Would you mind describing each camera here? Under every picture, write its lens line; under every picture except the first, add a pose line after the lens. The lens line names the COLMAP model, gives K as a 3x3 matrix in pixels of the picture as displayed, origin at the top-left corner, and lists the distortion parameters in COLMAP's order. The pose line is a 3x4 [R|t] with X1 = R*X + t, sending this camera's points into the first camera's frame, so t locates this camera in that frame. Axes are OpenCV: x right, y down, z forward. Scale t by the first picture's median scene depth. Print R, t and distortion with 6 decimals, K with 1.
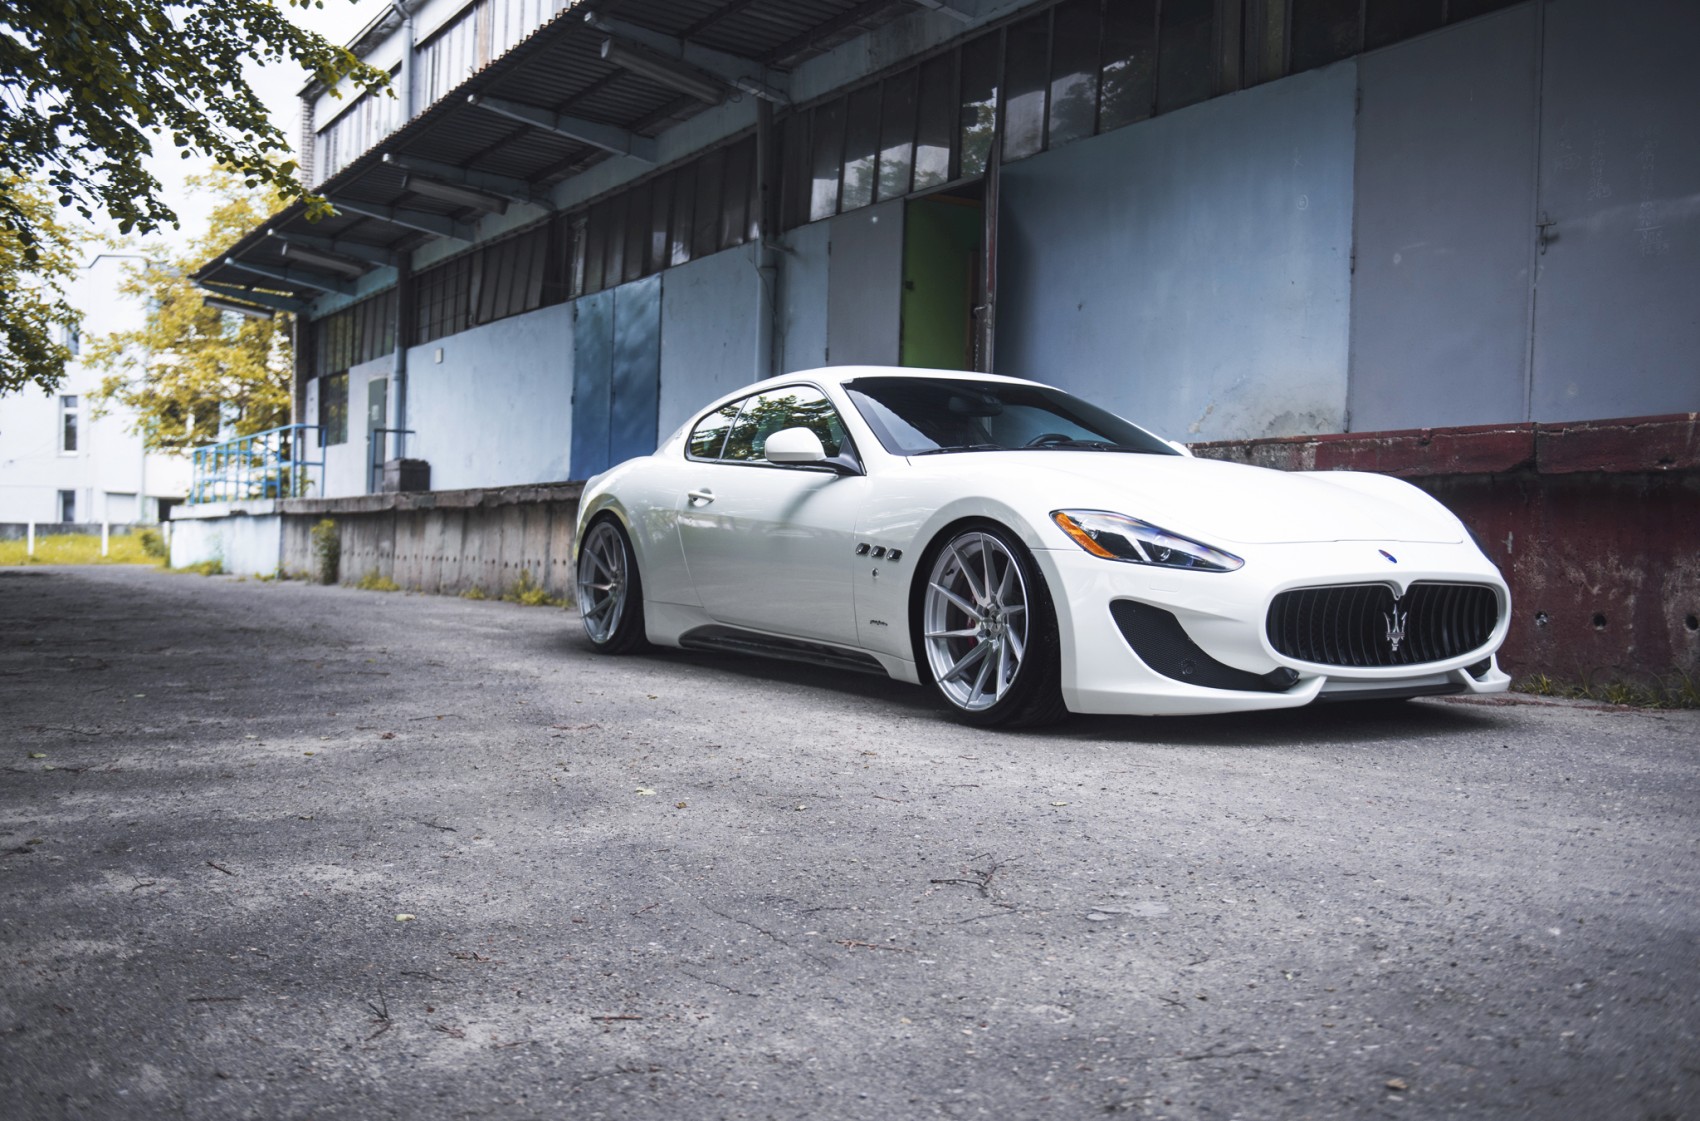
lens RADIAL K [[1658.9, 0, 848.6], [0, 1658.9, 552.5], [0, 0, 1]] dist [-0.036851, 0.000000]
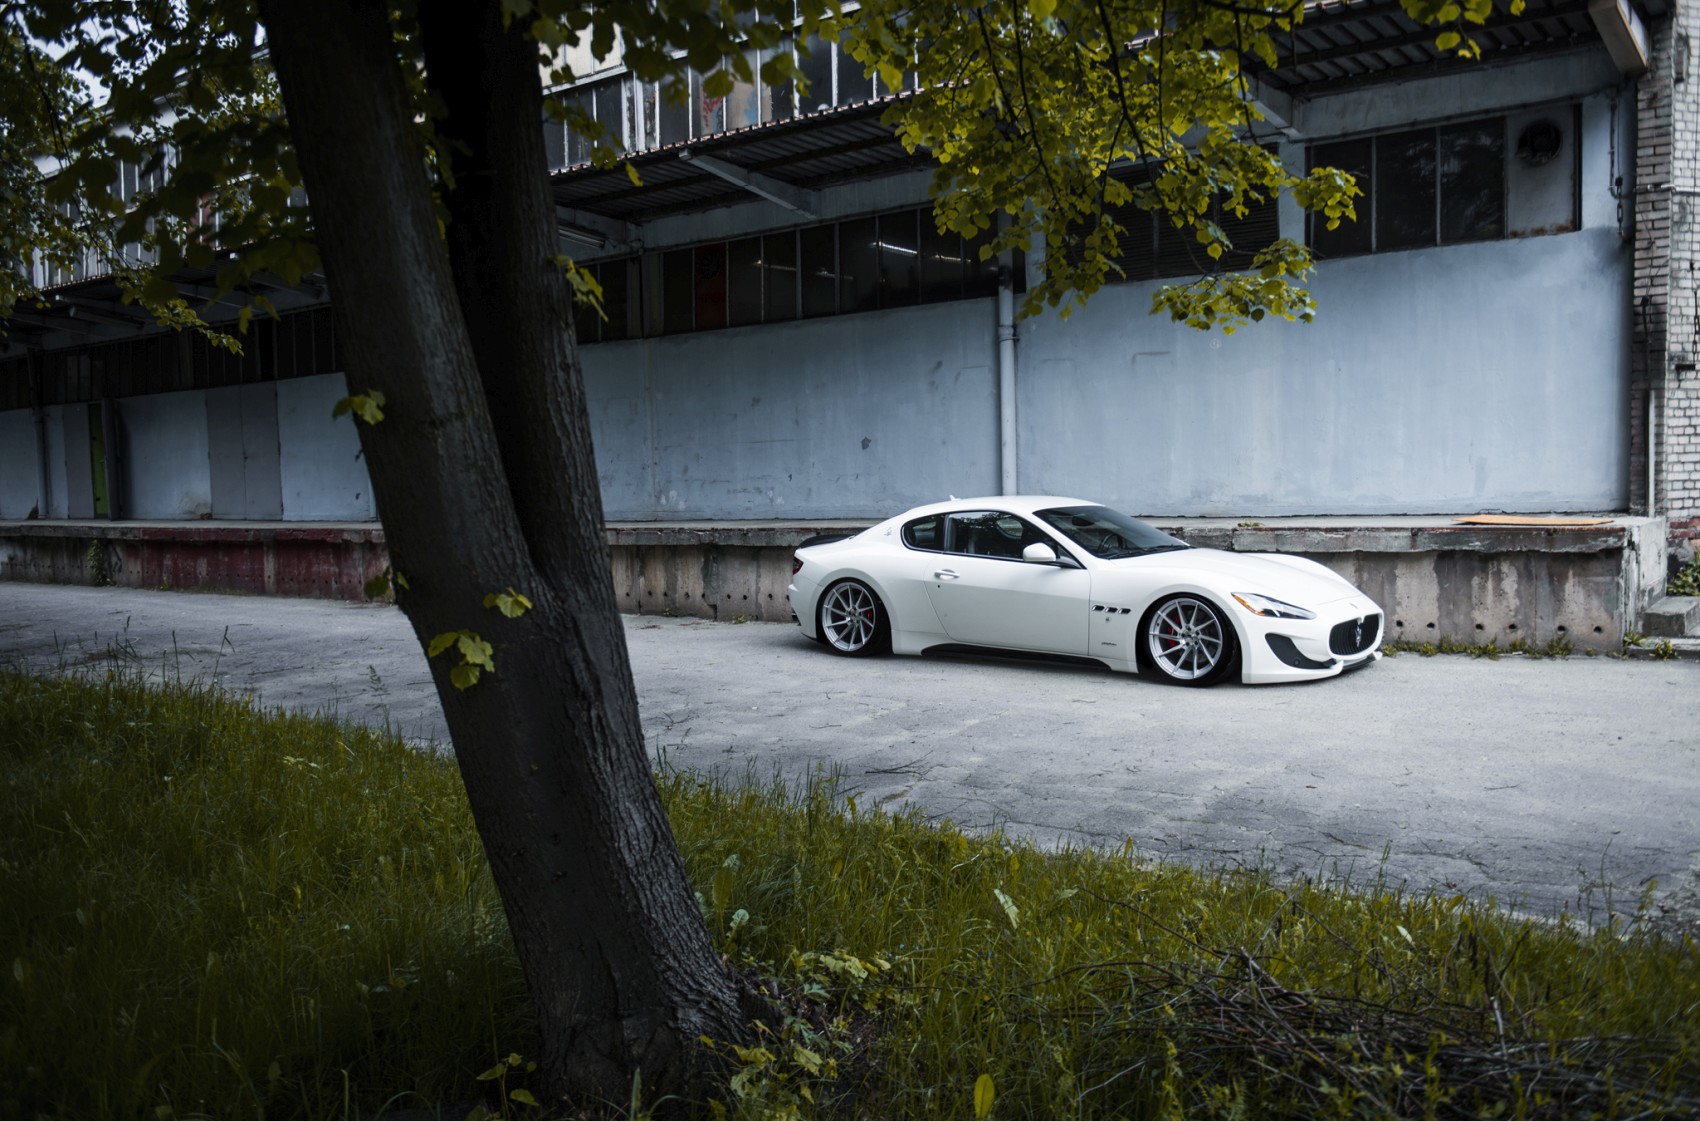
lens RADIAL K [[1434.5, 0, 871.8], [0, 1434.5, 530.4], [0, 0, 1]] dist [-0.017240, -0.019795]
pose [[0.938159, -0.043725, 0.343433, -0.899258], [0.034135, 0.998841, 0.033924, -0.175081], [-0.344519, -0.020103, 0.938564, -0.590266]]
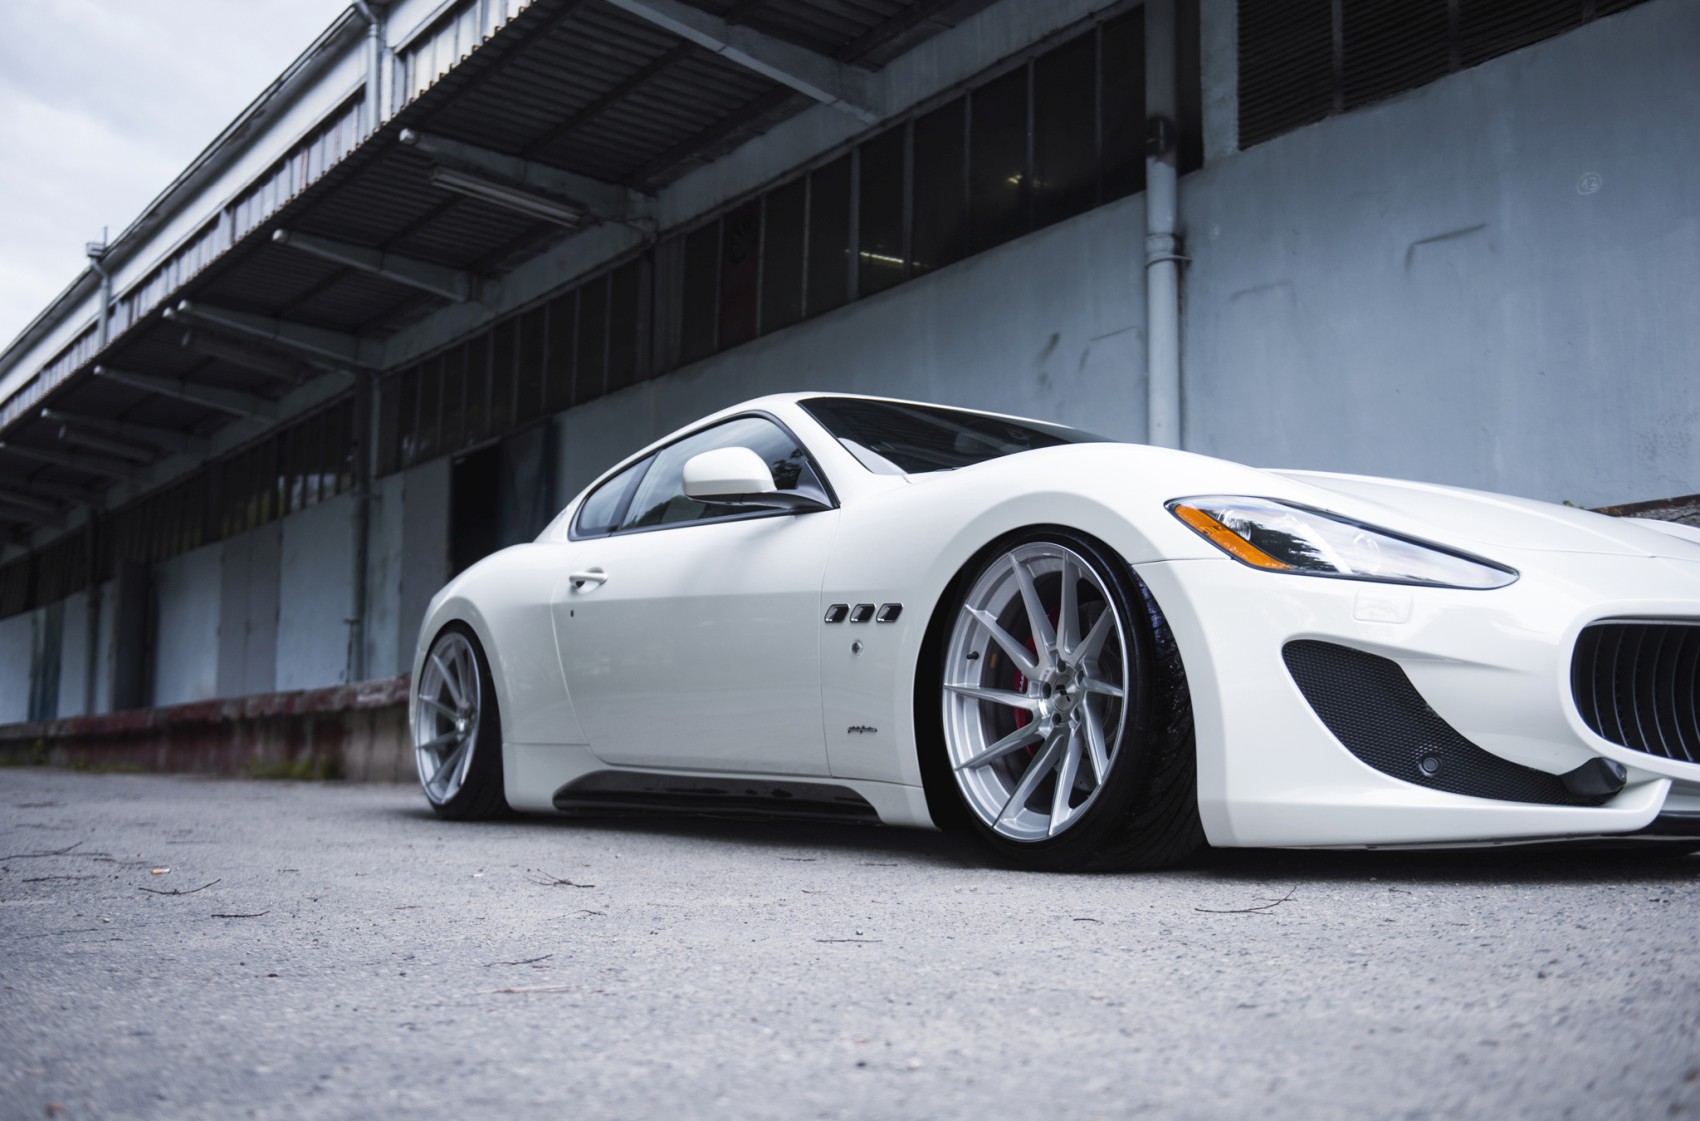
lens RADIAL K [[1803.3, 0, 817.0], [0, 1803.3, 535.9], [0, 0, 1]] dist [0.035904, 0.000000]
pose [[0.999729, 0.004227, 0.022885, -0.015643], [-0.000771, 0.988843, -0.148962, 0.074795], [-0.023260, 0.148904, 0.988578, 0.331652]]
